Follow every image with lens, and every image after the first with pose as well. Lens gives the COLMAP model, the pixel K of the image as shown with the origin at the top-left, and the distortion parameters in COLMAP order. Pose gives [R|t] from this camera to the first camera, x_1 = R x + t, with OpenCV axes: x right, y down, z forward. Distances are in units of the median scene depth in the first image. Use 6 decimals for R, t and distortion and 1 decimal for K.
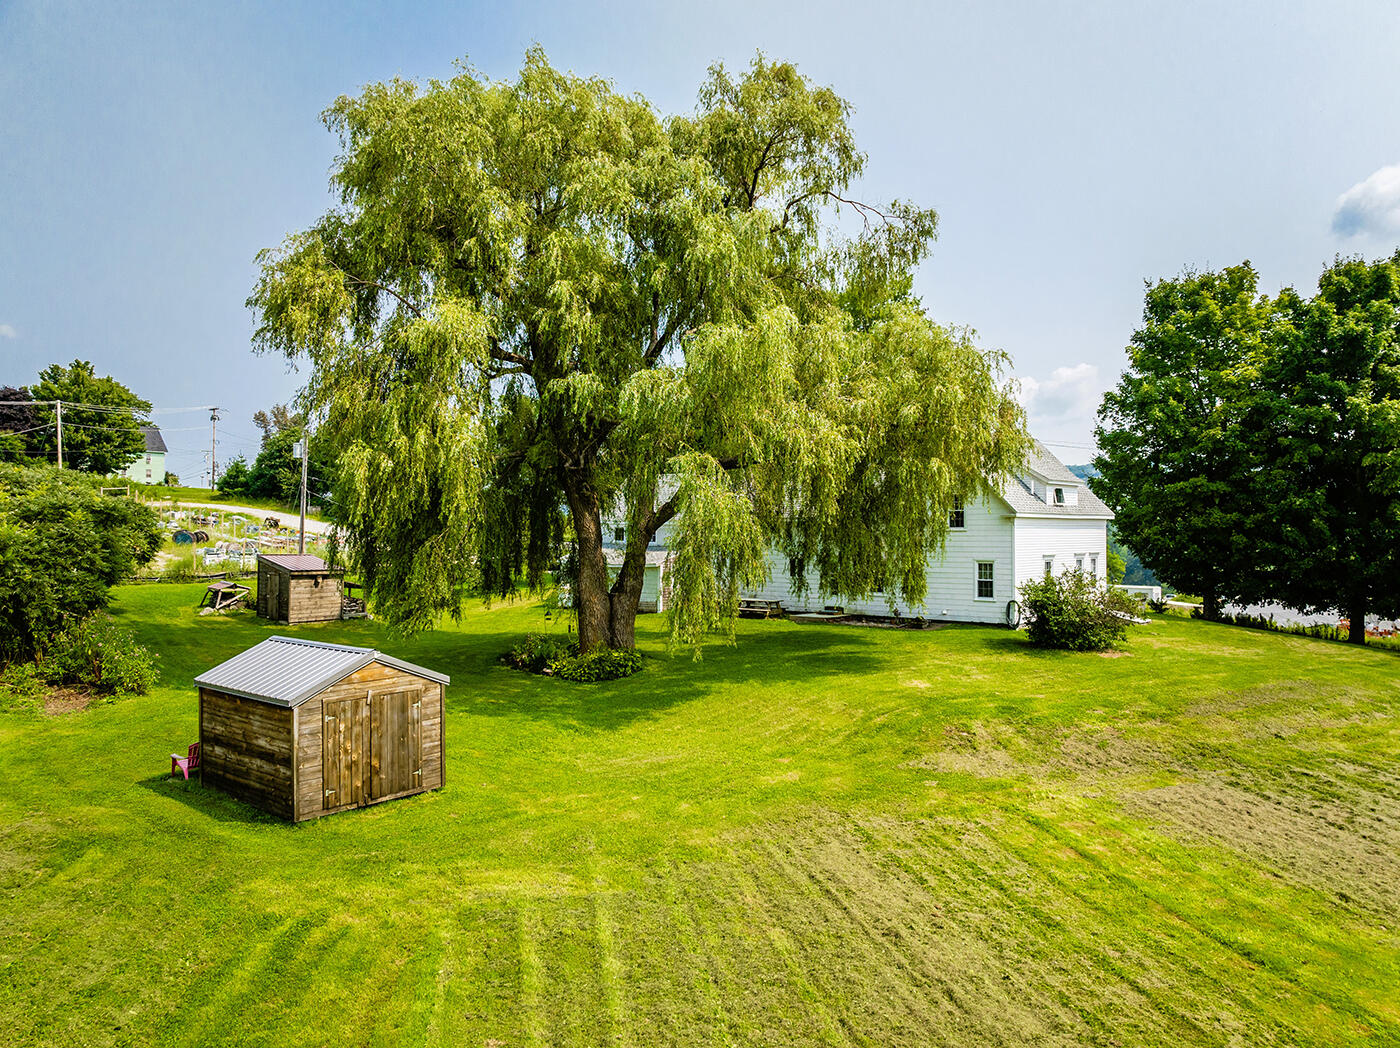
lens RADIAL K [[966.2, 0, 700.0], [0, 966.2, 524.0], [0, 0, 1]] dist [0.001687, 0.001723]
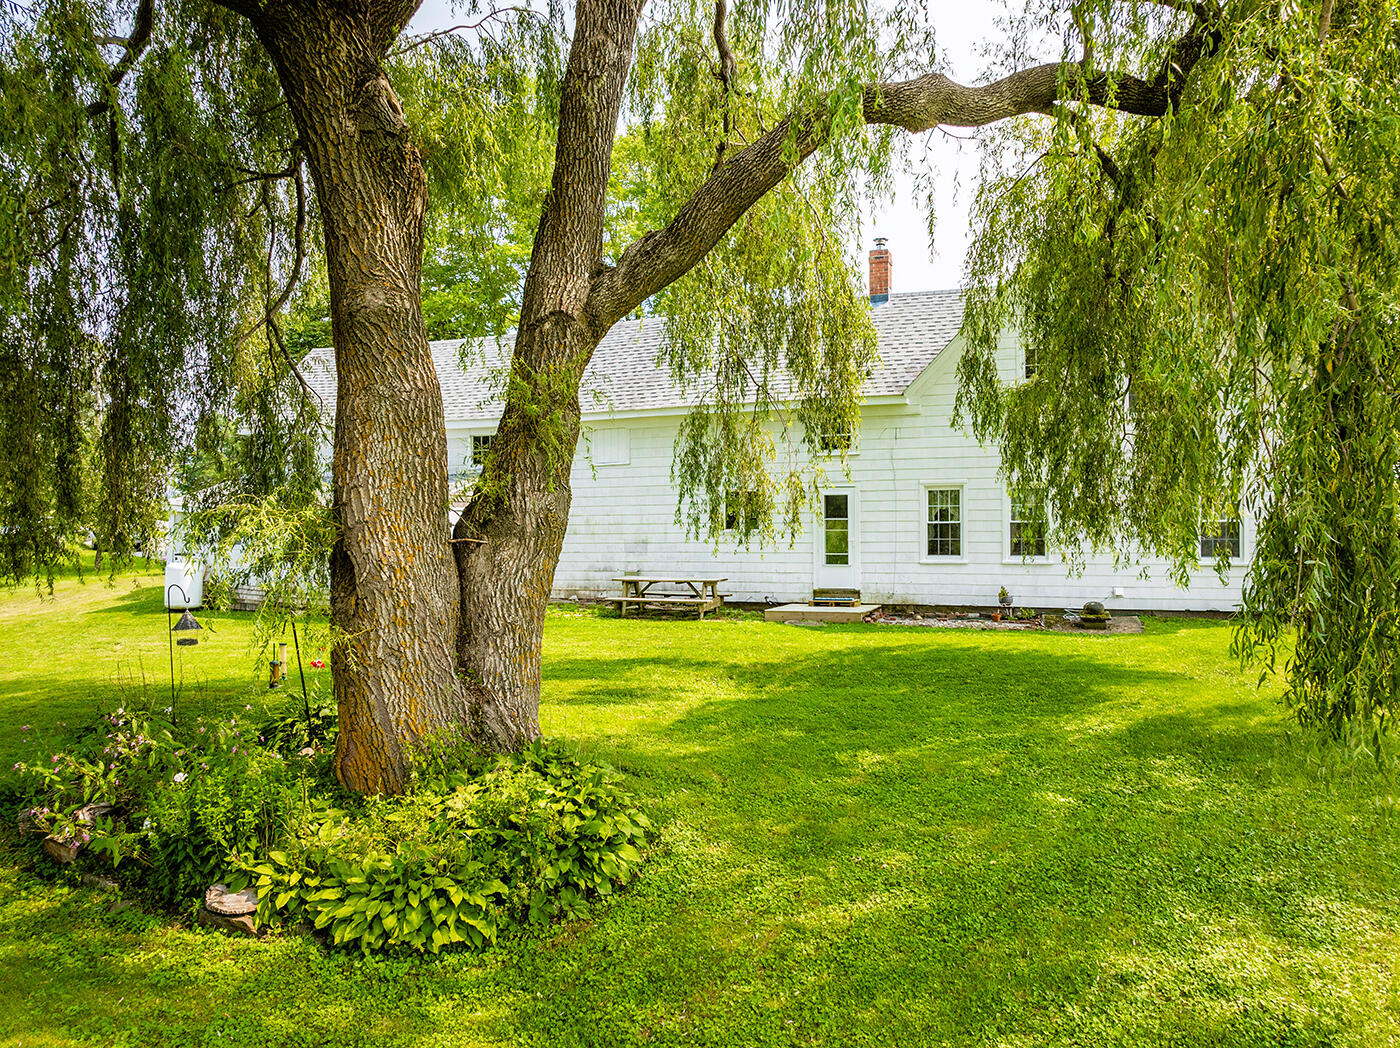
lens RADIAL K [[966.2, 0, 700.0], [0, 966.2, 524.0], [0, 0, 1]] dist [0.001687, 0.001723]
pose [[0.926038, 0.006005, 0.377383, -0.122002], [-0.004750, 0.999980, -0.004257, 0.063389], [-0.377401, 0.002149, 0.926048, 0.663482]]
